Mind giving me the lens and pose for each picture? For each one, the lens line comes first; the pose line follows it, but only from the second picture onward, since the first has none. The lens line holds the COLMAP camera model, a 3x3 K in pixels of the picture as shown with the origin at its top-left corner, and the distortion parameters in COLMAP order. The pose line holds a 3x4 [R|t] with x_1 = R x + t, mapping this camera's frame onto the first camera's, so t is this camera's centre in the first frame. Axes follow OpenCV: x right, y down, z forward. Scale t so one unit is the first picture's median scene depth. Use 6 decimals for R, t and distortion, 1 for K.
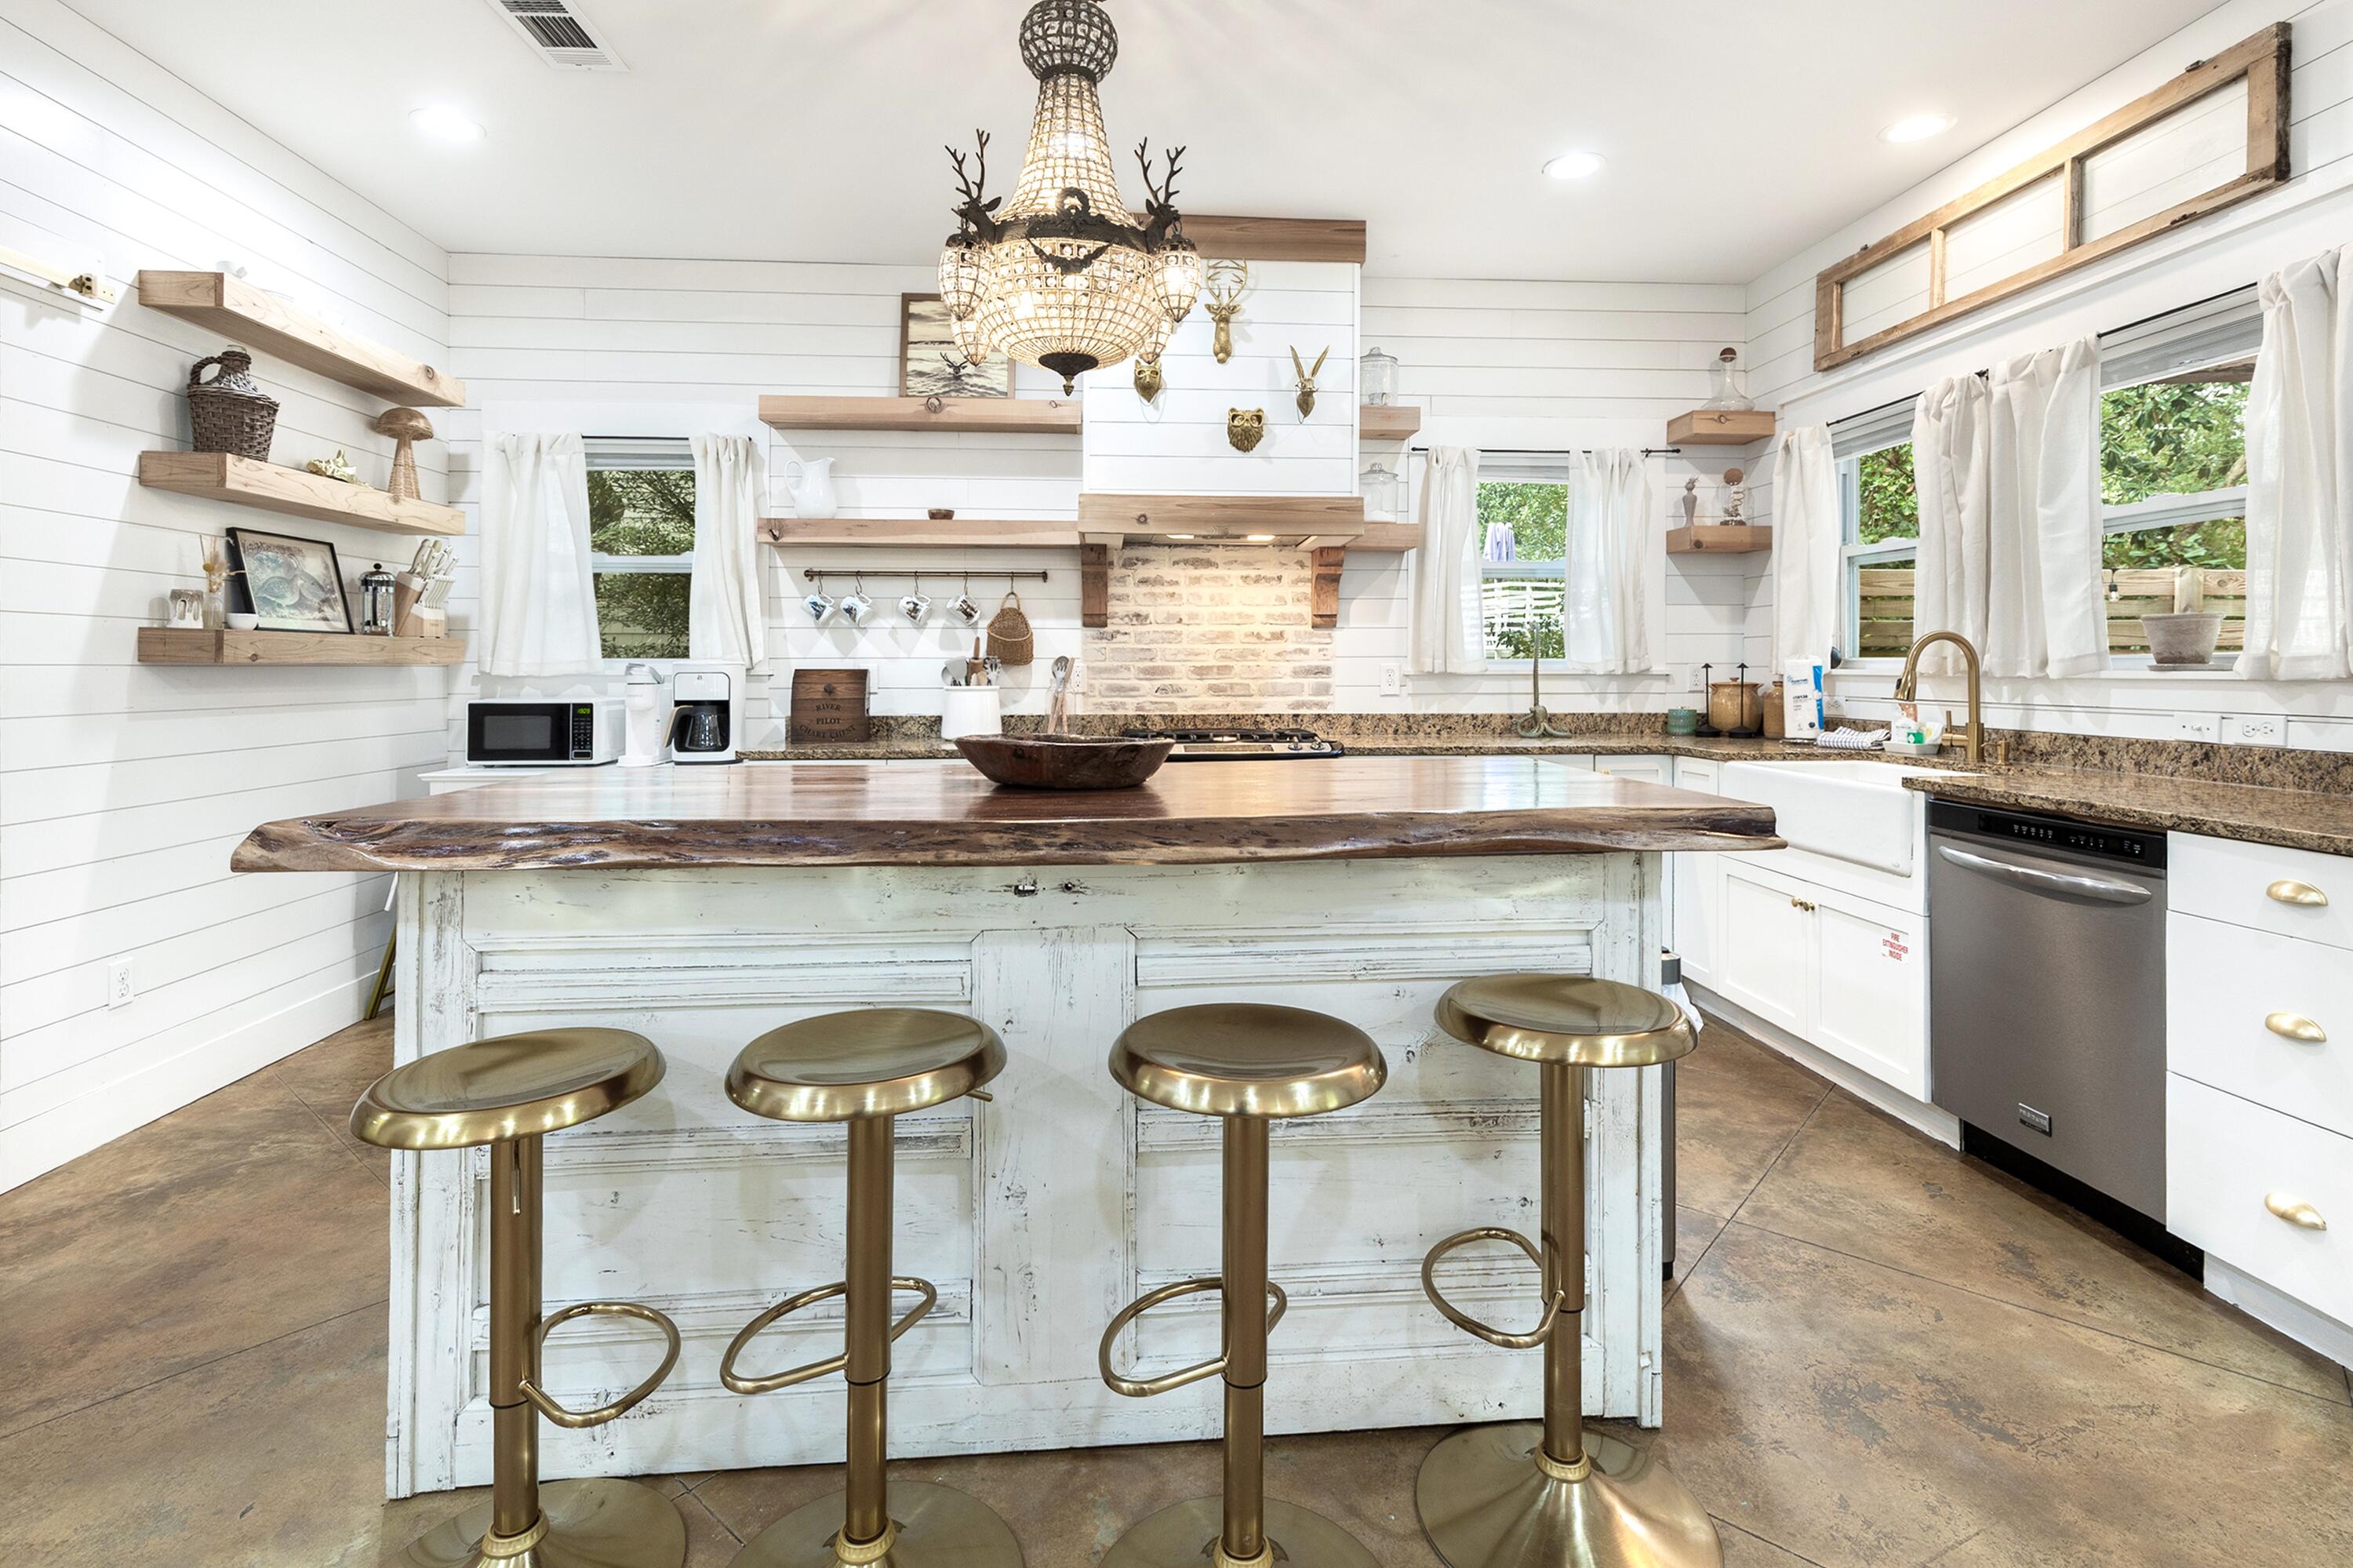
lens RADIAL K [[1115.8, 0, 1180.8], [0, 1115.8, 659.5], [0, 0, 1]] dist [0.001646, -0.000177]
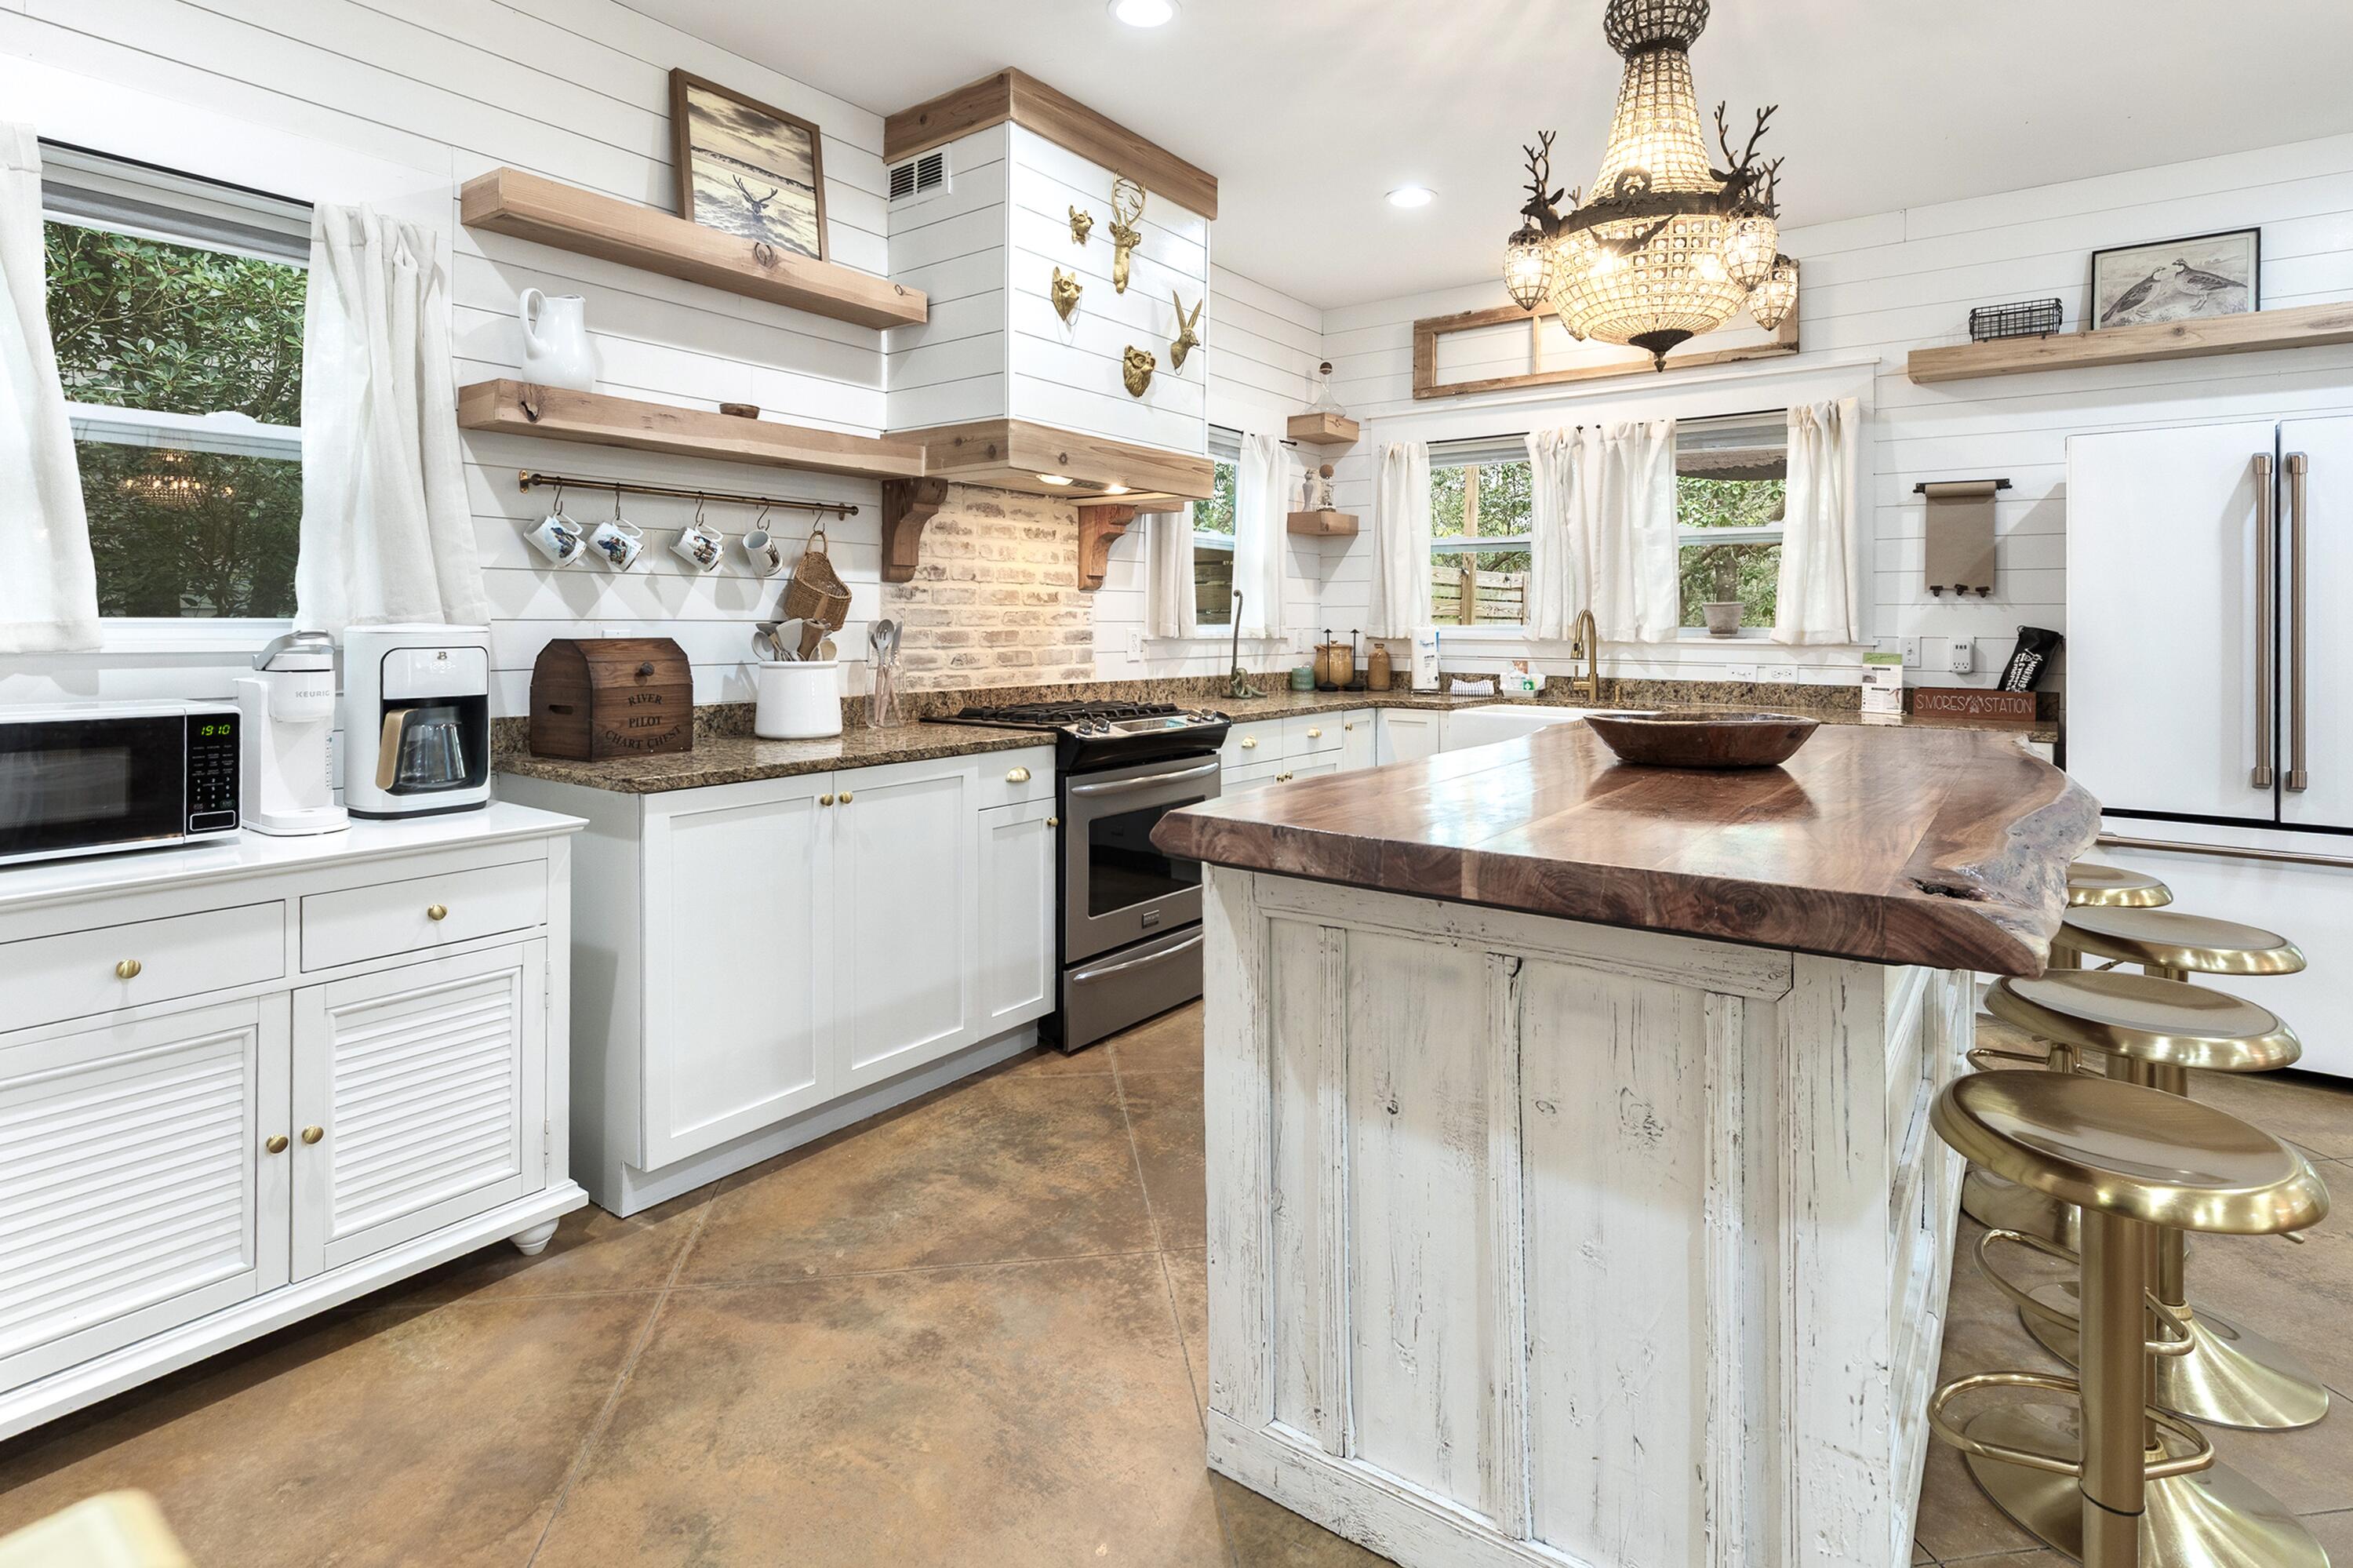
lens RADIAL K [[1166.7, 0, 1176.5], [0, 1166.7, 622.0], [0, 0, 1]] dist [-0.002587, -0.000468]
pose [[0.654051, 0.004918, 0.756434, -0.578459], [-0.012004, 0.999920, 0.003879, -0.006706], [-0.756355, -0.011618, 0.654058, 0.322583]]
